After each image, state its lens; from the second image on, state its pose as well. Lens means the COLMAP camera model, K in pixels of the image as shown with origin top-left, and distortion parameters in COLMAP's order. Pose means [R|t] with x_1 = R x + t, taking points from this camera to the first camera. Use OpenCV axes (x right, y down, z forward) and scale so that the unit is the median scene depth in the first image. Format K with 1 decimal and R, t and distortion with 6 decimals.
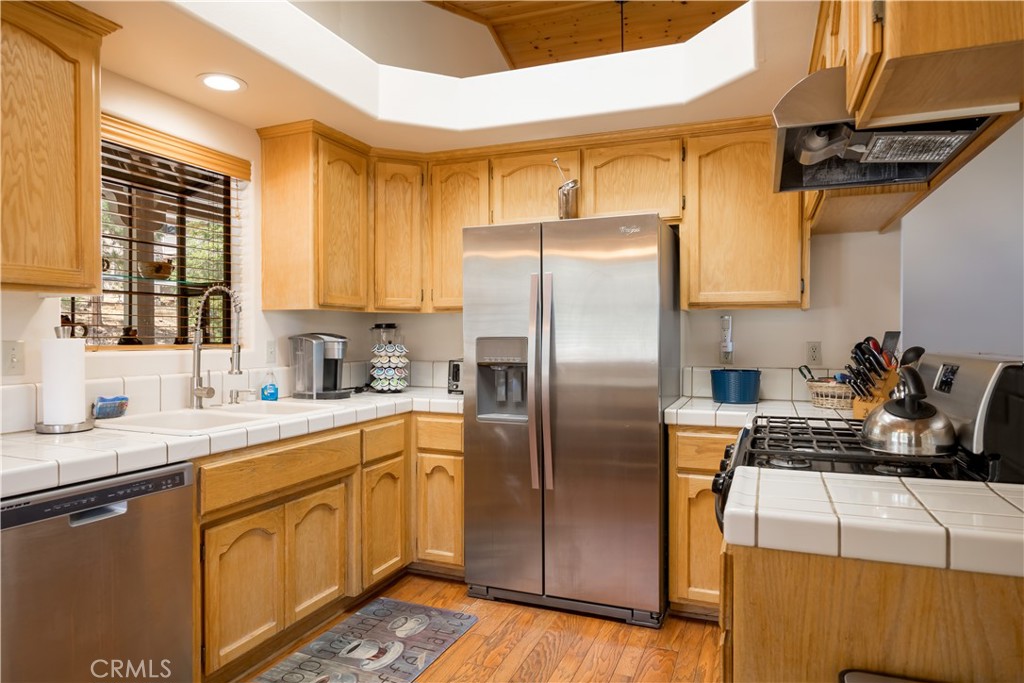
lens RADIAL K [[665.6, 0, 497.3], [0, 665.6, 333.2], [0, 0, 1]] dist [-0.007646, 0.003940]
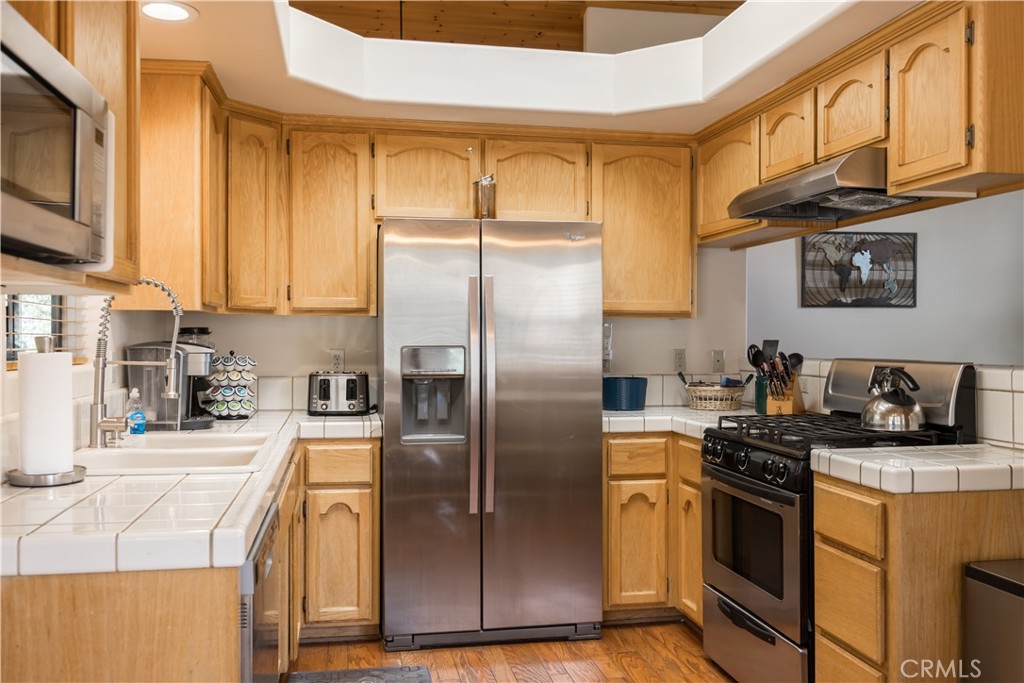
lens RADIAL K [[889.9, 0, 561.7], [0, 889.9, 327.2], [0, 0, 1]] dist [0.004361, -0.014651]
pose [[0.830463, 0.006862, 0.557031, -0.498376], [-0.001503, 0.999948, -0.010078, -0.007333], [-0.557071, 0.007532, 0.830430, -0.071713]]
